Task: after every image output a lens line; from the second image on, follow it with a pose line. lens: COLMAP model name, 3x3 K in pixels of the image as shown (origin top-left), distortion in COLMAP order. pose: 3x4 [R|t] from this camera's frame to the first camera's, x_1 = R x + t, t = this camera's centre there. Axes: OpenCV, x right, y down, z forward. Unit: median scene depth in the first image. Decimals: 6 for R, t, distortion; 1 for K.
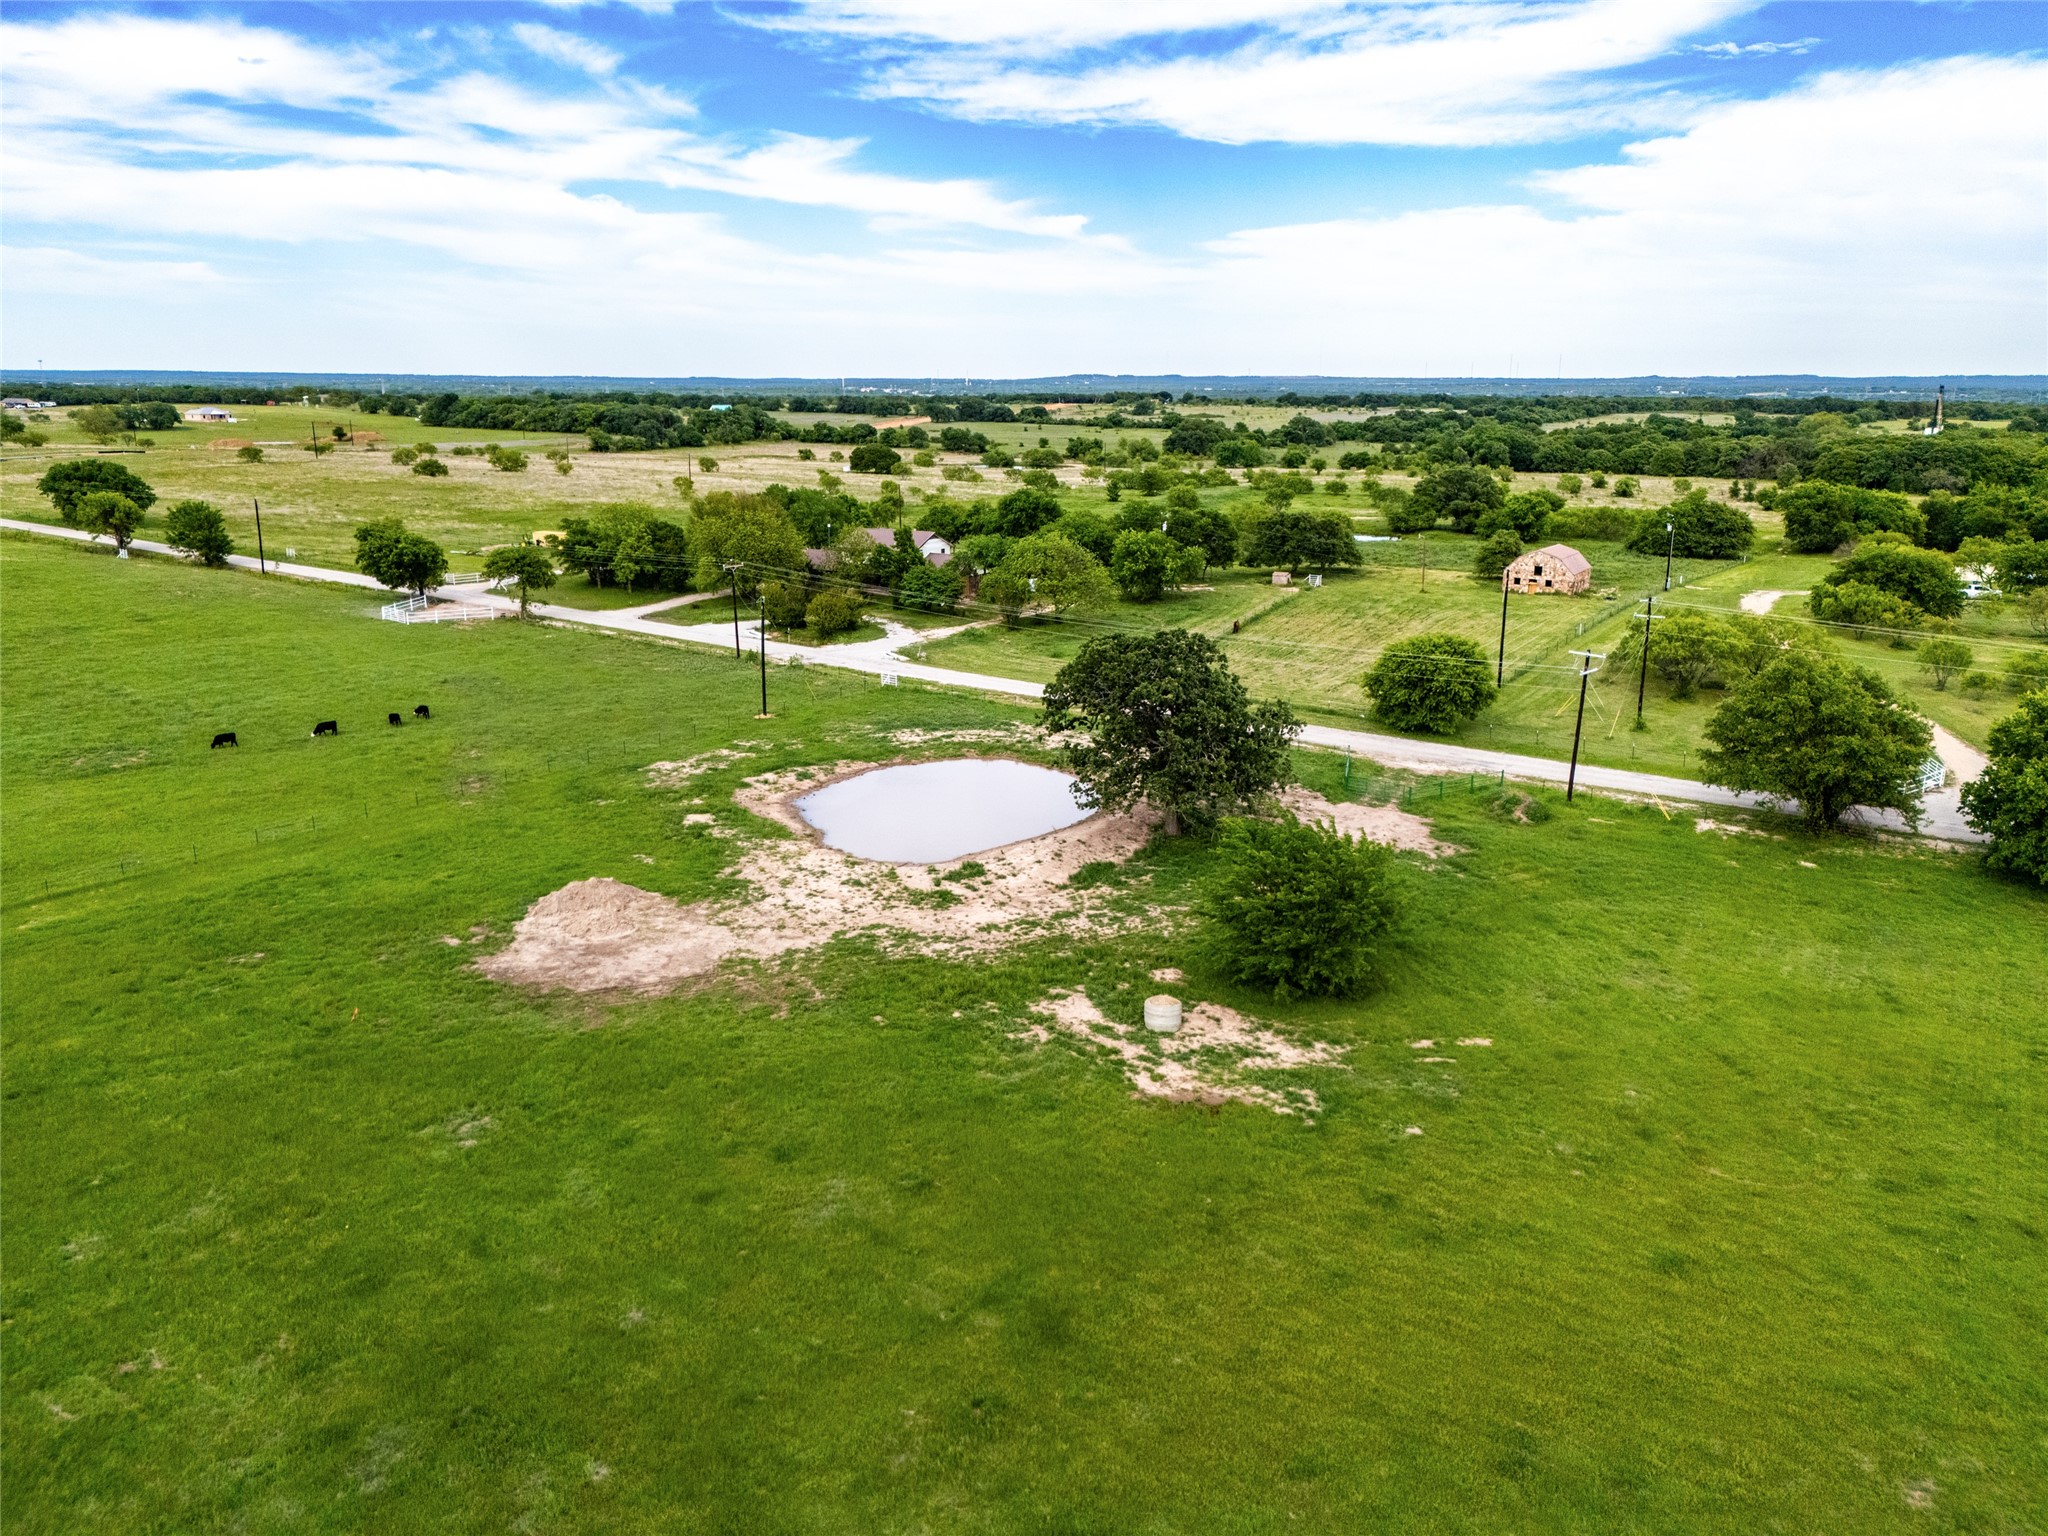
lens RADIAL K [[1468.5, 0, 1024.0], [0, 1468.5, 768.0], [0, 0, 1]] dist [0.084725, -0.119055]
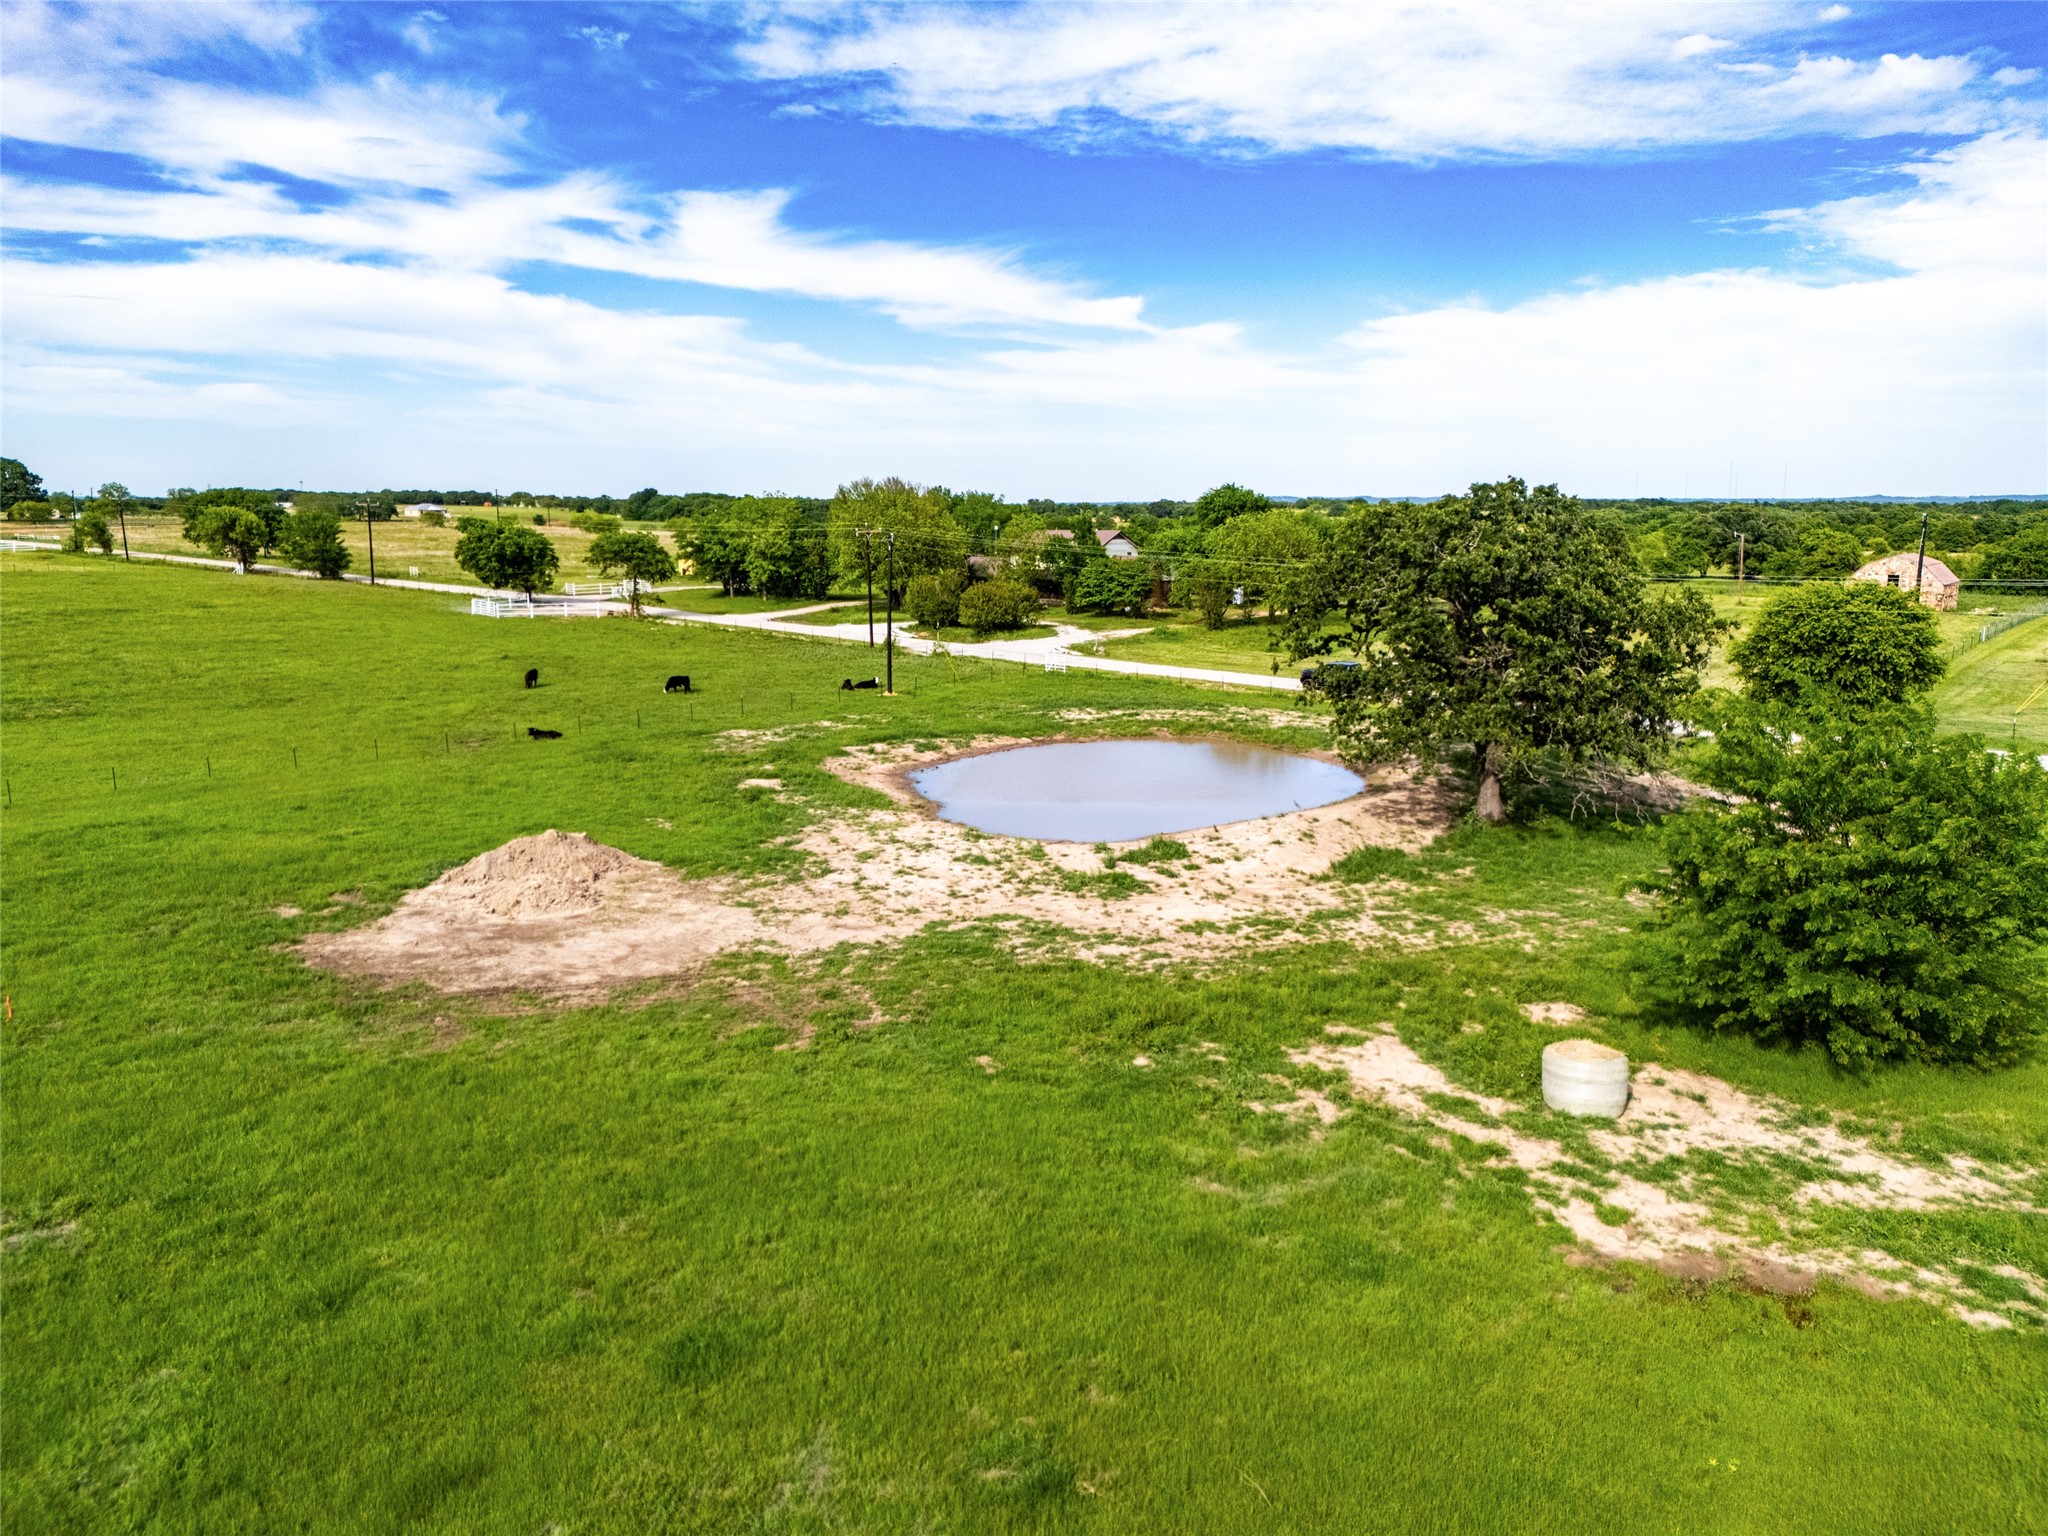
lens RADIAL K [[1468.5, 0, 1024.0], [0, 1468.5, 768.0], [0, 0, 1]] dist [0.084725, -0.119055]
pose [[0.992219, 0.018973, -0.123051, -0.022137], [-0.028488, 0.996698, -0.076032, 0.092233], [0.121202, 0.078946, 0.989483, 0.423779]]
